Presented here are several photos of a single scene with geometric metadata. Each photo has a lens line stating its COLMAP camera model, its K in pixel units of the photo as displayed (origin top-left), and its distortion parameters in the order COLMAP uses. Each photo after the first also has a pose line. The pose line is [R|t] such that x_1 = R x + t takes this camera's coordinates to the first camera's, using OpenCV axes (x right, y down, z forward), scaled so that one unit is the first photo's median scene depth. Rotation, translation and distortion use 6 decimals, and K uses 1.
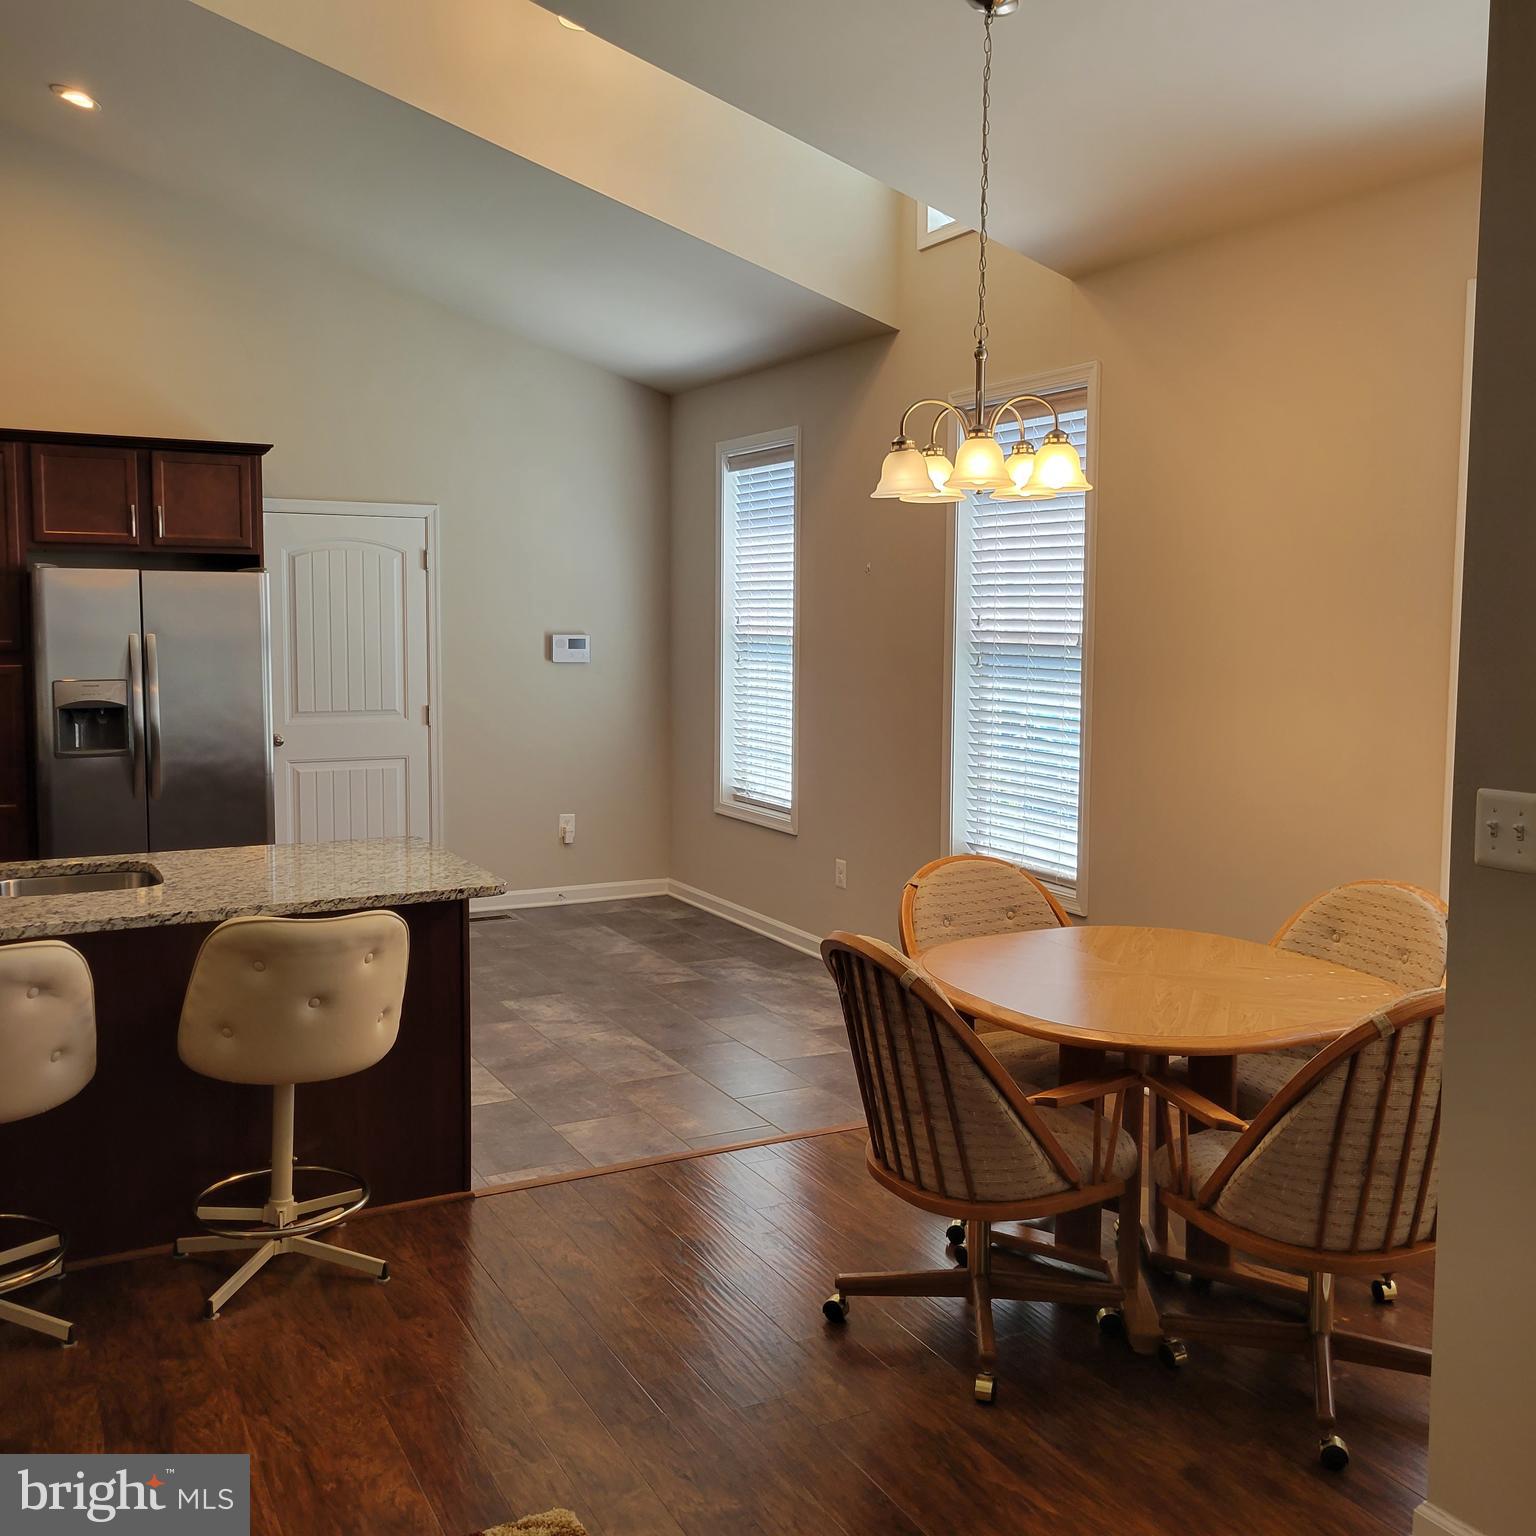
lens RADIAL K [[1527.9, 0, 771.8], [0, 1527.9, 772.8], [0, 0, 1]] dist [0.030670, 0.000000]
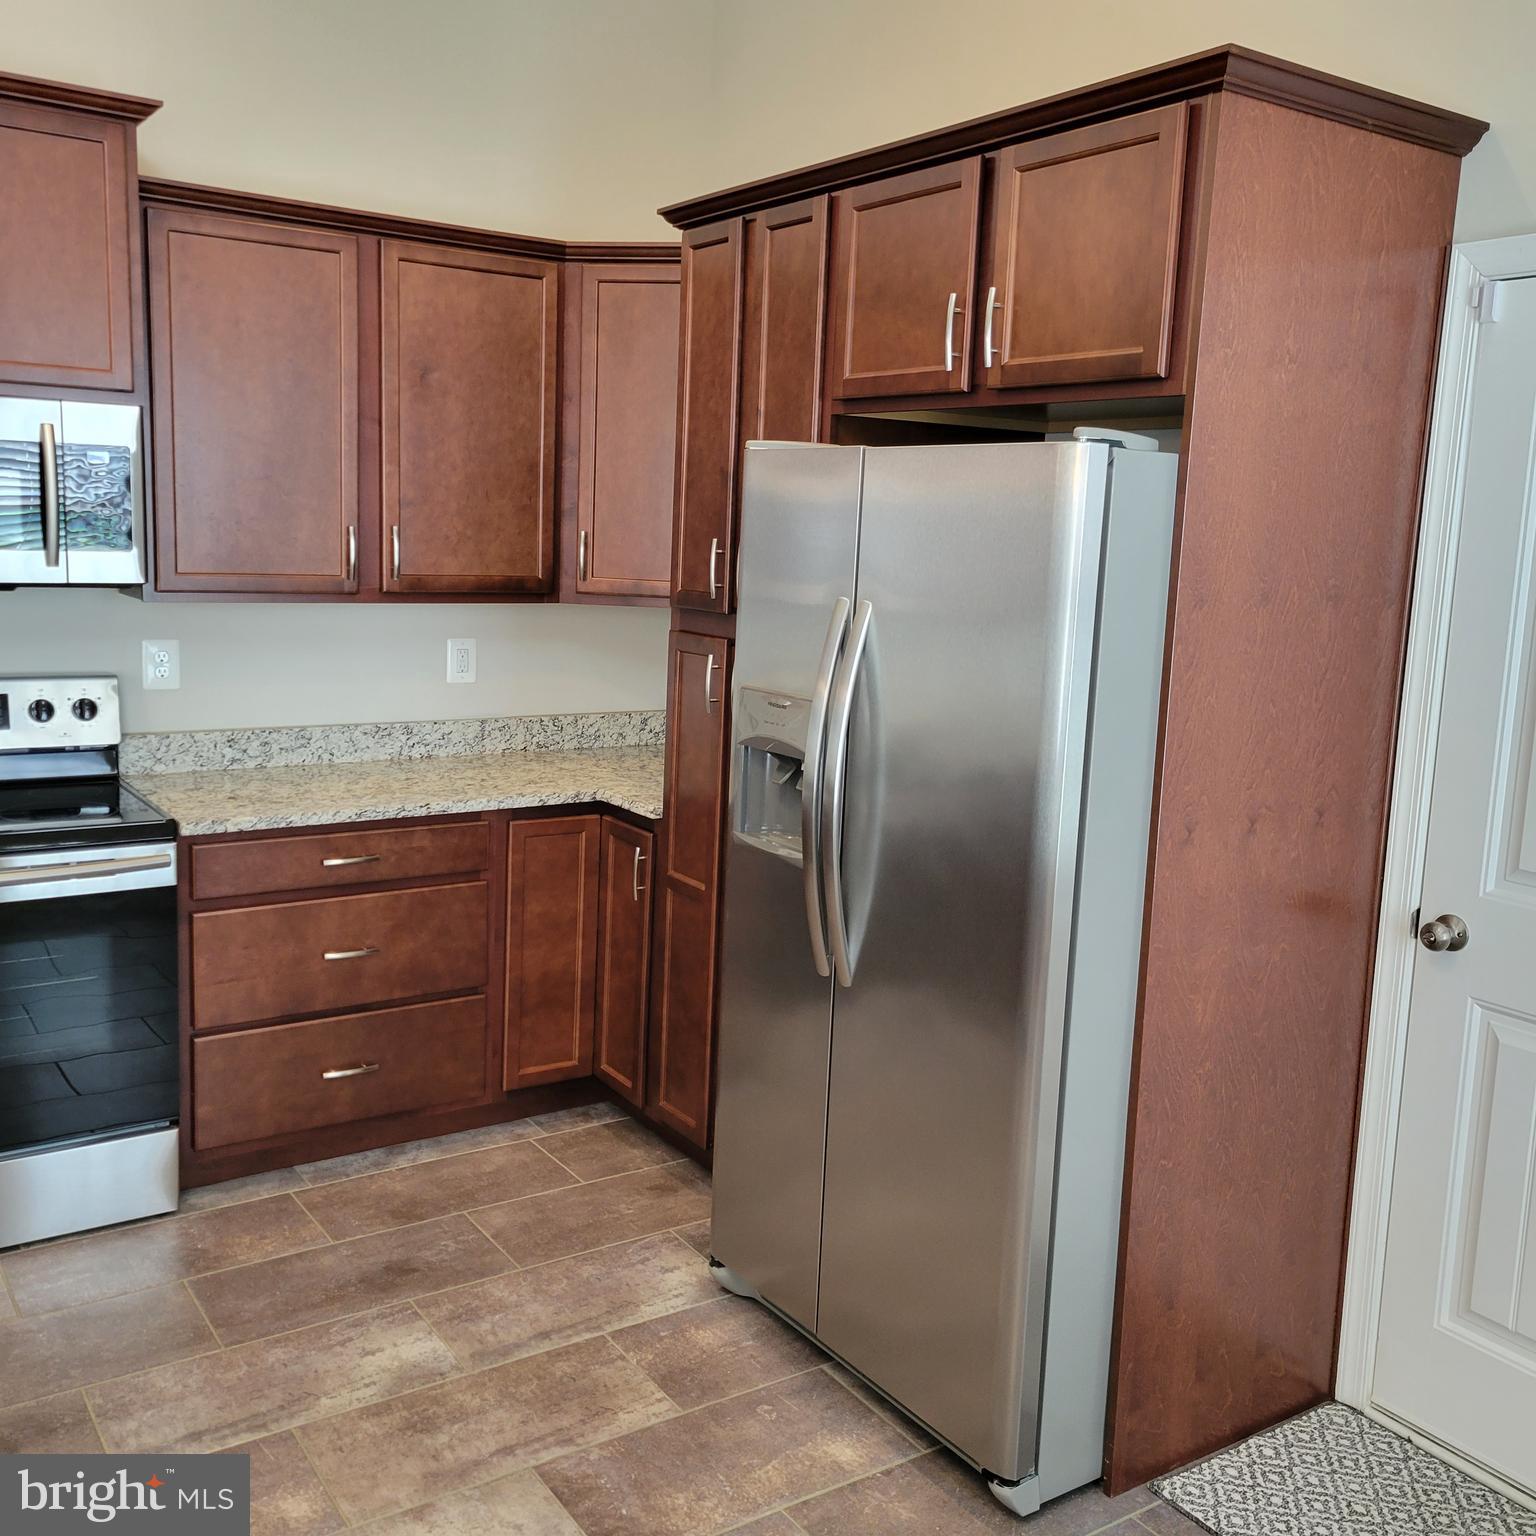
lens RADIAL K [[1527.9, 0, 756.2], [0, 1527.9, 759.7], [0, 0, 1]] dist [0.030670, 0.000000]
pose [[0.091484, 0.149843, -0.984468, 0.012656], [-0.146547, 0.979876, 0.135525, -0.135311], [0.984964, 0.131872, 0.111602, 1.258950]]
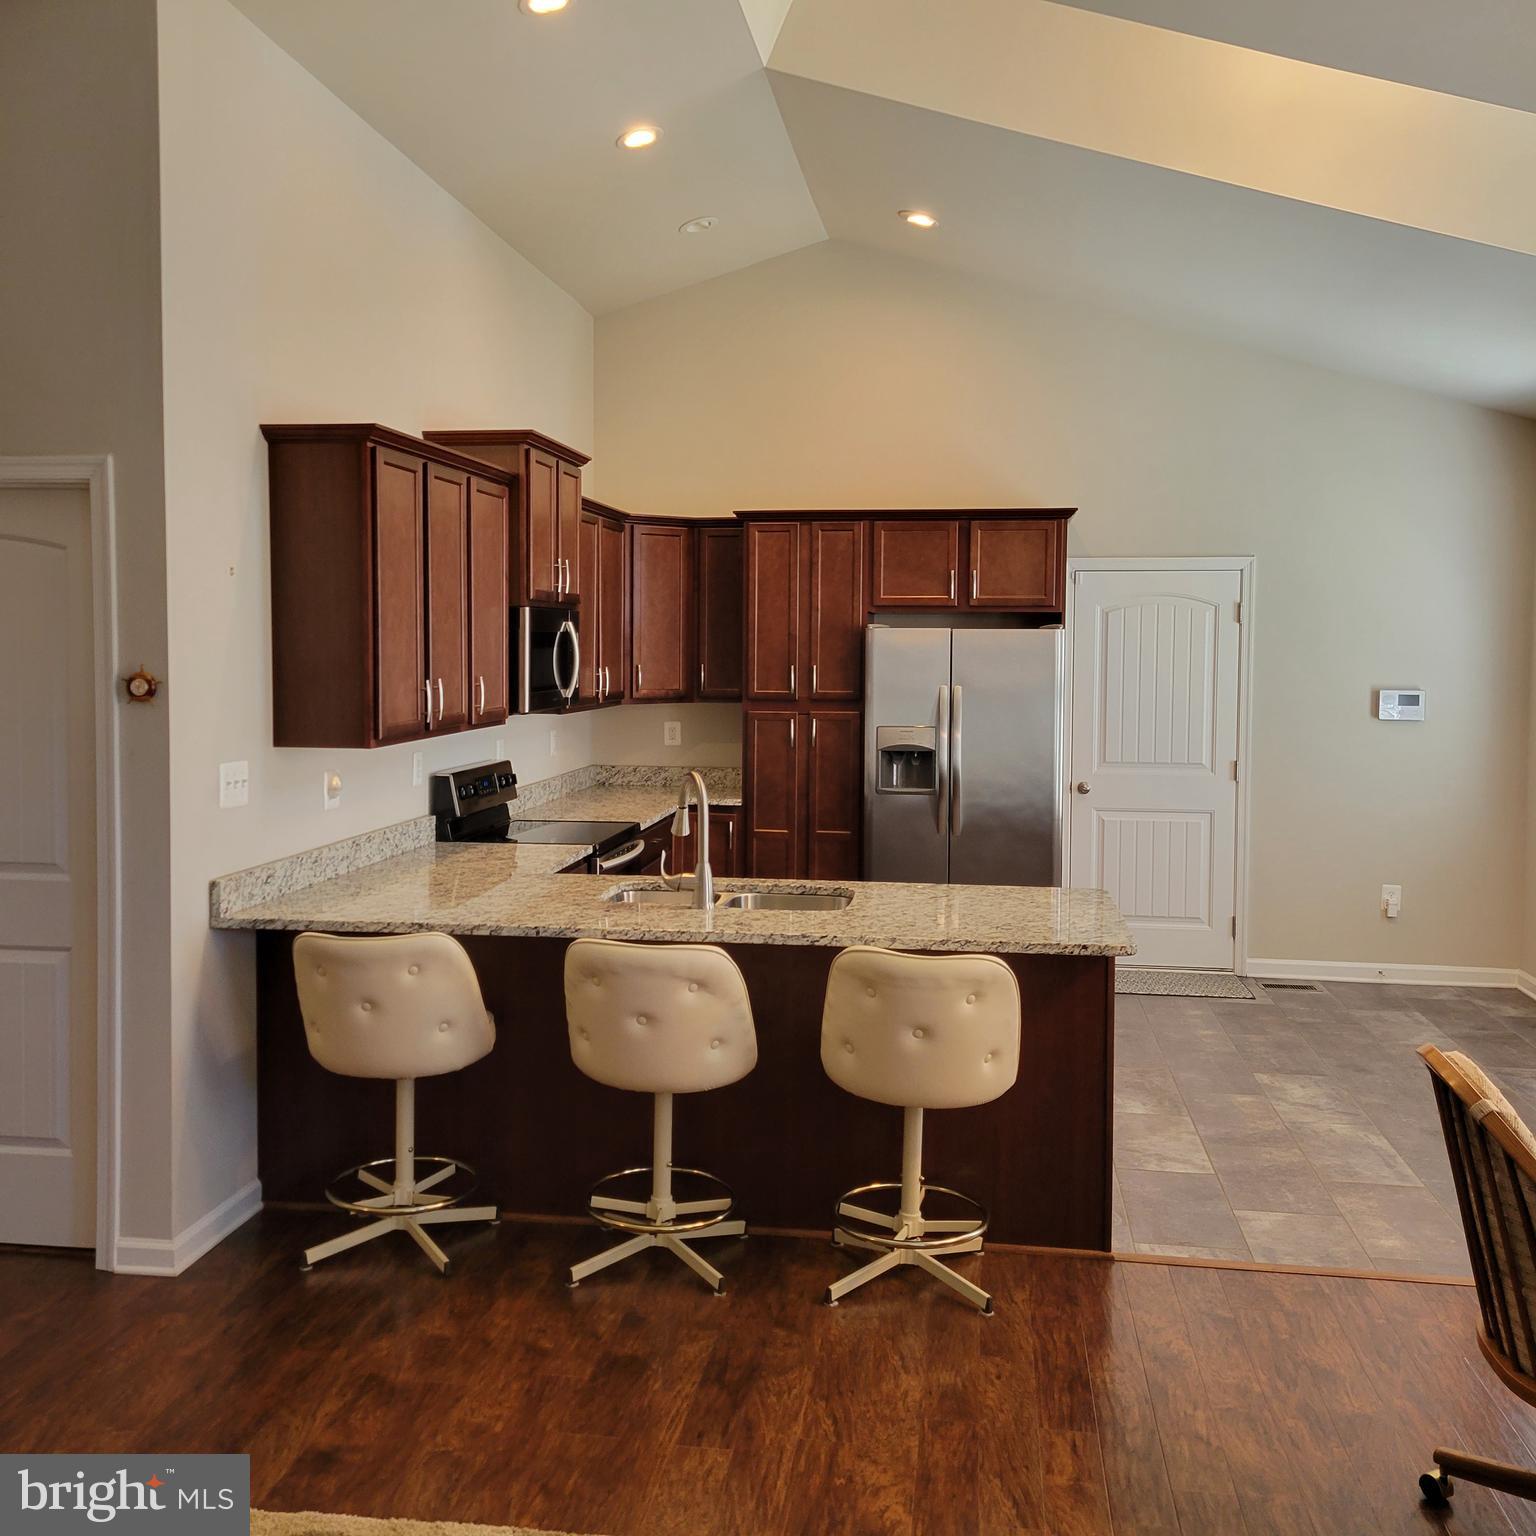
lens RADIAL K [[1527.9, 0, 754.4], [0, 1527.9, 760.8], [0, 0, 1]] dist [0.030670, 0.000000]
pose [[0.798750, 0.042139, -0.600186, 0.192850], [-0.065319, 0.997722, -0.016879, -0.011829], [0.598107, 0.052685, 0.799683, 0.050815]]
